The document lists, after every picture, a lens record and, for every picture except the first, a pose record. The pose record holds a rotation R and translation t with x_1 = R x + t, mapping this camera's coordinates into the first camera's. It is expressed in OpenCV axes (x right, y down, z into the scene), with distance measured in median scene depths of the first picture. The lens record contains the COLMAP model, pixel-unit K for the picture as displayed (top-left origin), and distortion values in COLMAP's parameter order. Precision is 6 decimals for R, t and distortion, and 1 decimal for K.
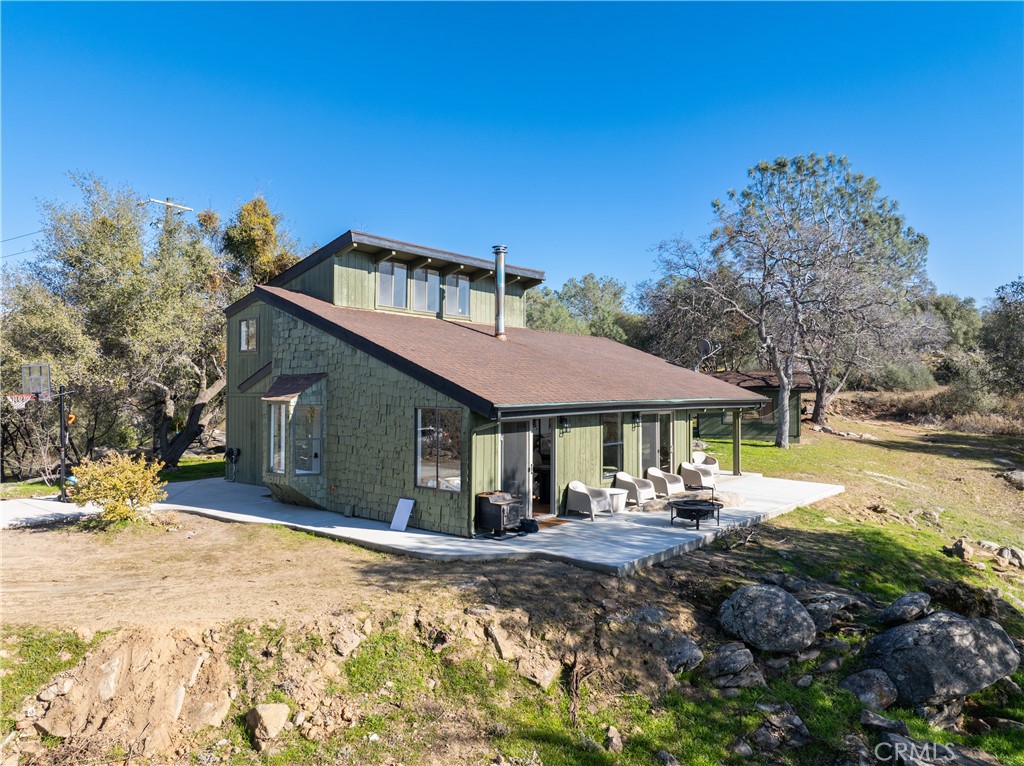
lens RADIAL K [[727.2, 0, 514.1], [0, 727.2, 384.4], [0, 0, 1]] dist [-0.028516, -0.021364]
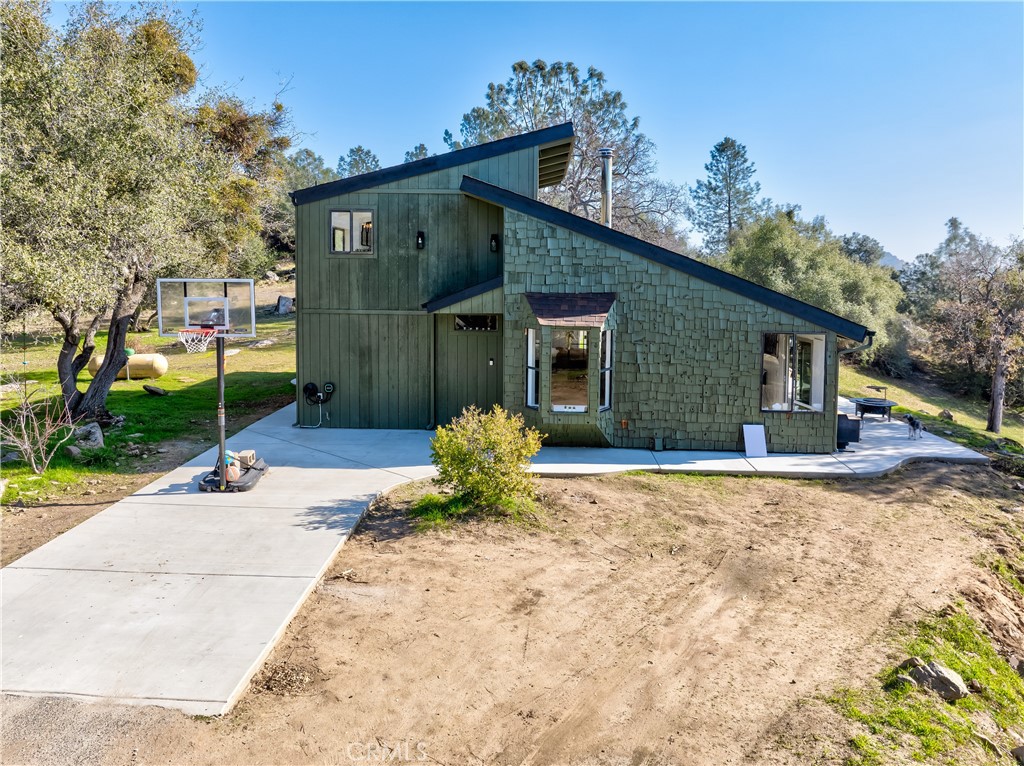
lens RADIAL K [[727.2, 0, 514.0], [0, 727.2, 382.1], [0, 0, 1]] dist [-0.028516, -0.021364]
pose [[0.795396, -0.082402, 0.600463, -0.894041], [-0.017007, 0.987290, 0.158014, -0.046500], [-0.605852, -0.135896, 0.783885, 0.376101]]
